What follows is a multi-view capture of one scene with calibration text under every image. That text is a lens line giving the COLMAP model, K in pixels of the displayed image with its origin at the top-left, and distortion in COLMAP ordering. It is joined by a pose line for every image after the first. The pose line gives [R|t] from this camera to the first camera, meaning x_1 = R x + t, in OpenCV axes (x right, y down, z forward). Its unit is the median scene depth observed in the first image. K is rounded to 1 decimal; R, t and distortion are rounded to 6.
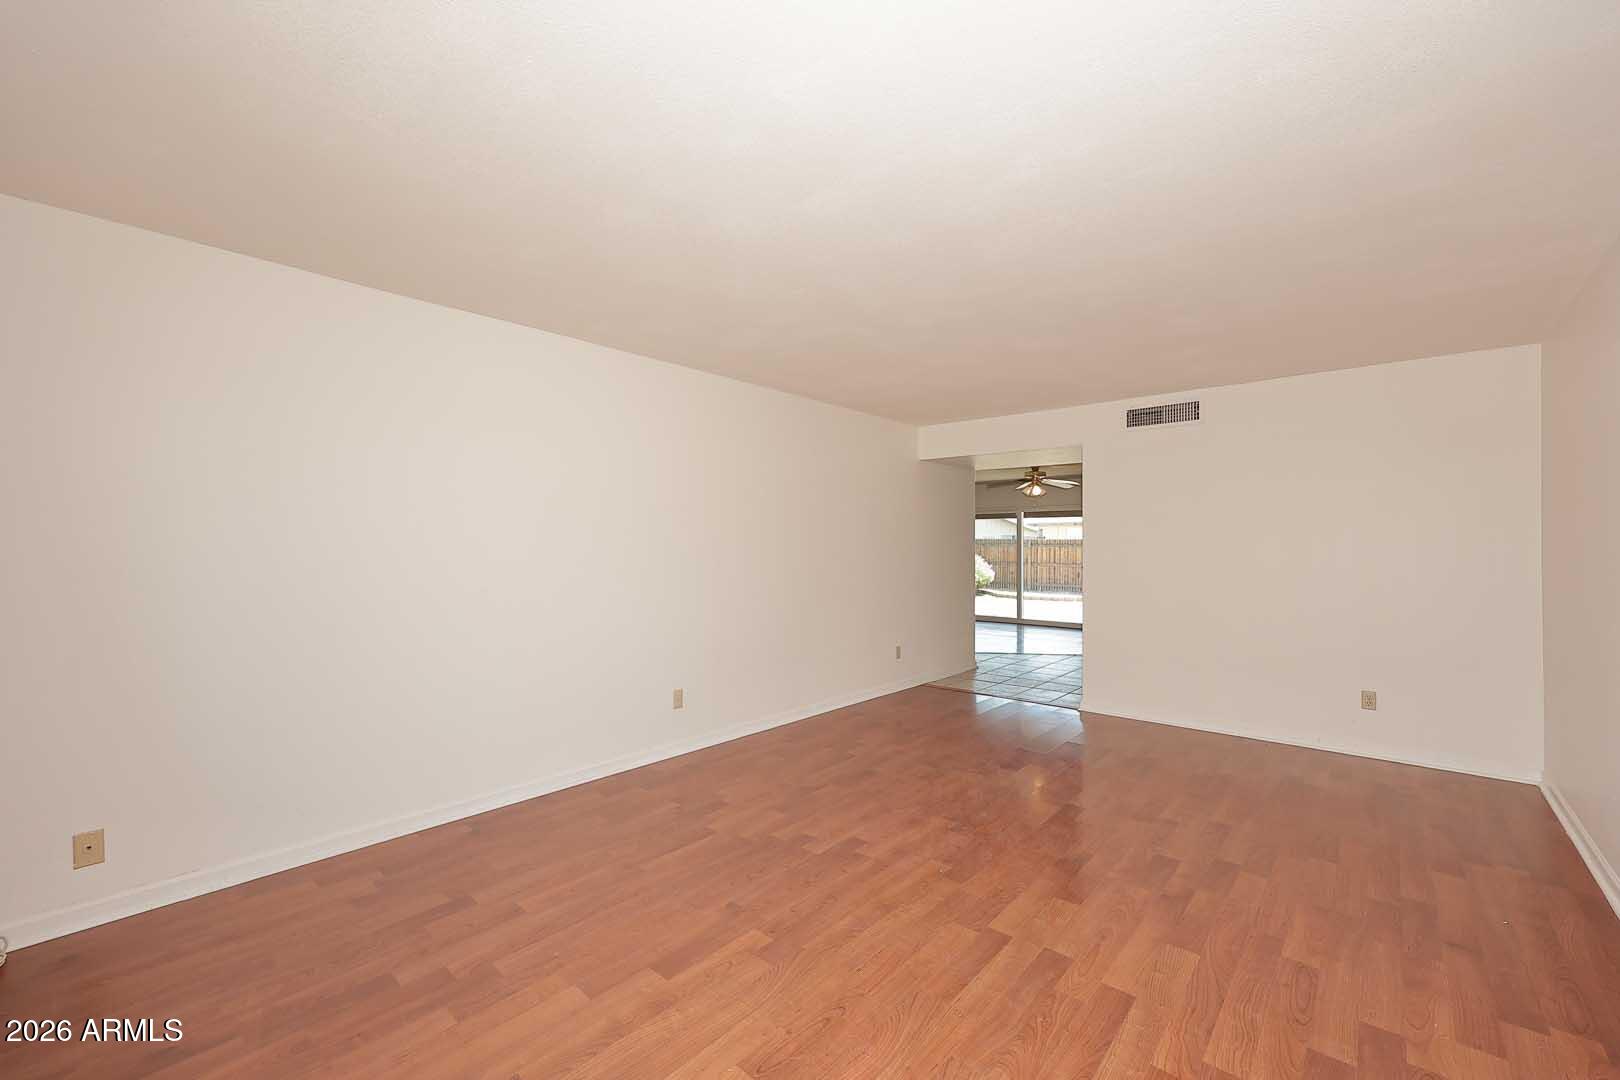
lens RADIAL K [[659.1, 0, 811.8], [0, 659.1, 541.3], [0, 0, 1]] dist [-0.000726, 0.000910]
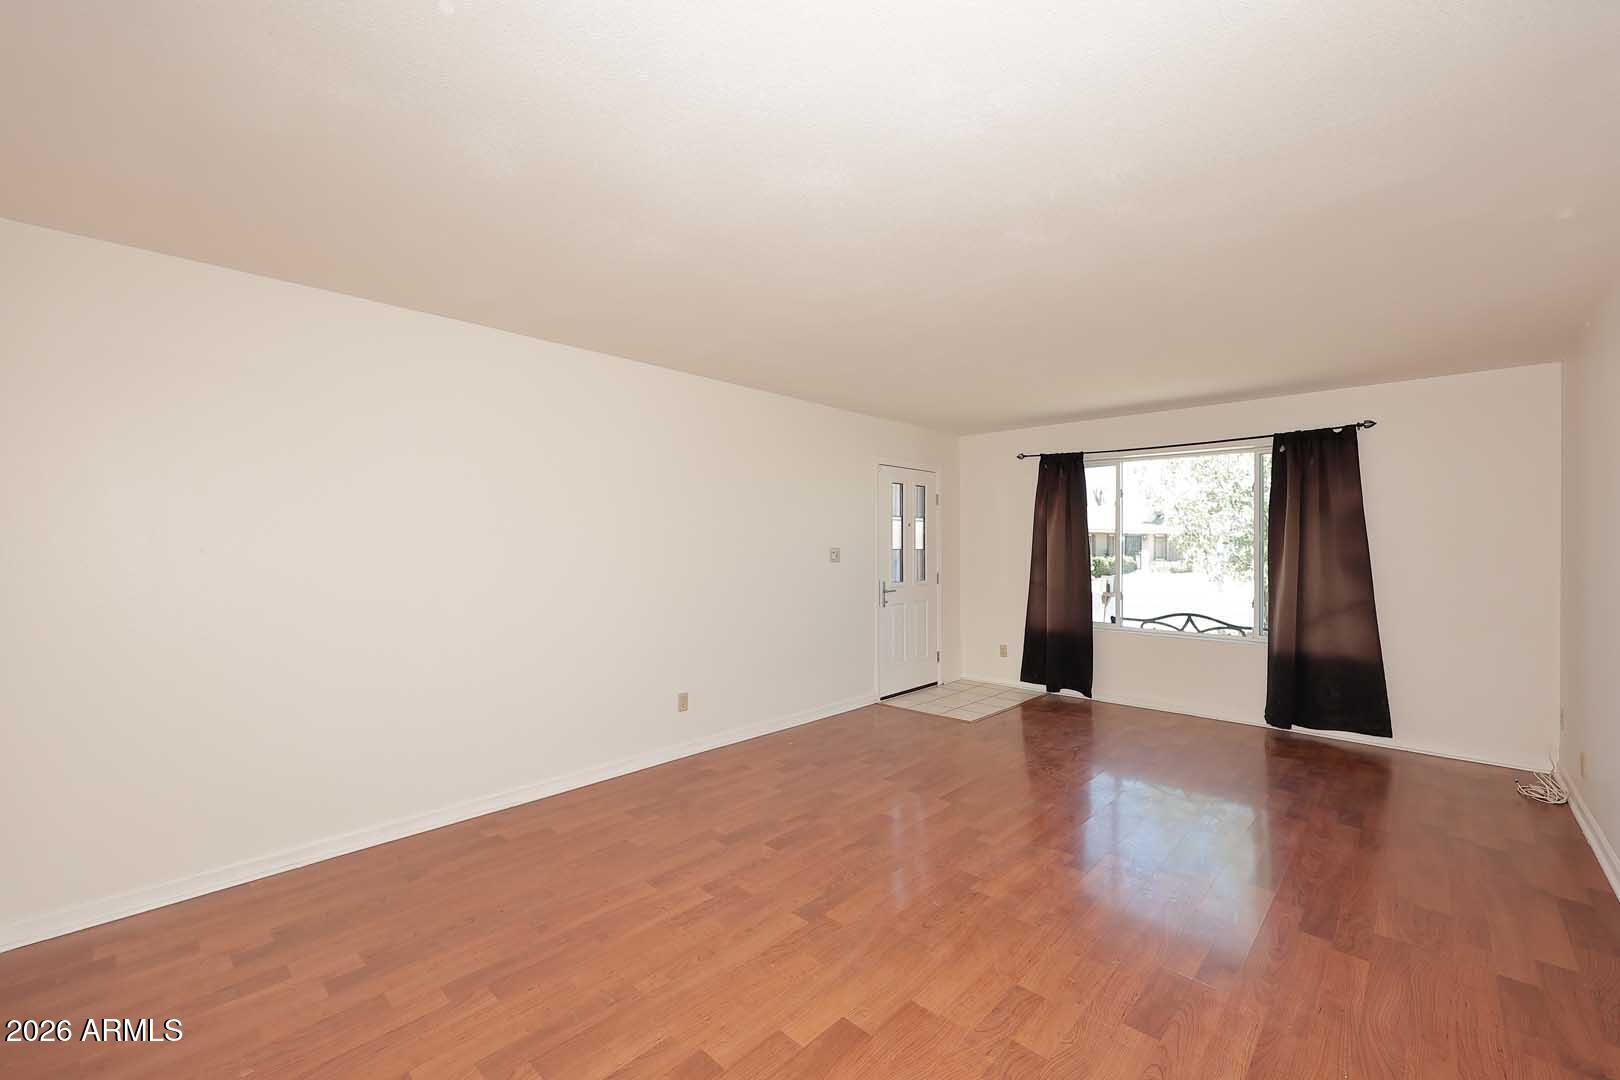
lens RADIAL K [[659.1, 0, 811.8], [0, 659.1, 541.3], [0, 0, 1]] dist [-0.000726, 0.000910]
pose [[-0.999440, 0.000401, 0.033462, 0.465406], [0.000020, 0.999935, -0.011377, 0.000530], [-0.033465, -0.011370, -0.999375, 2.187766]]
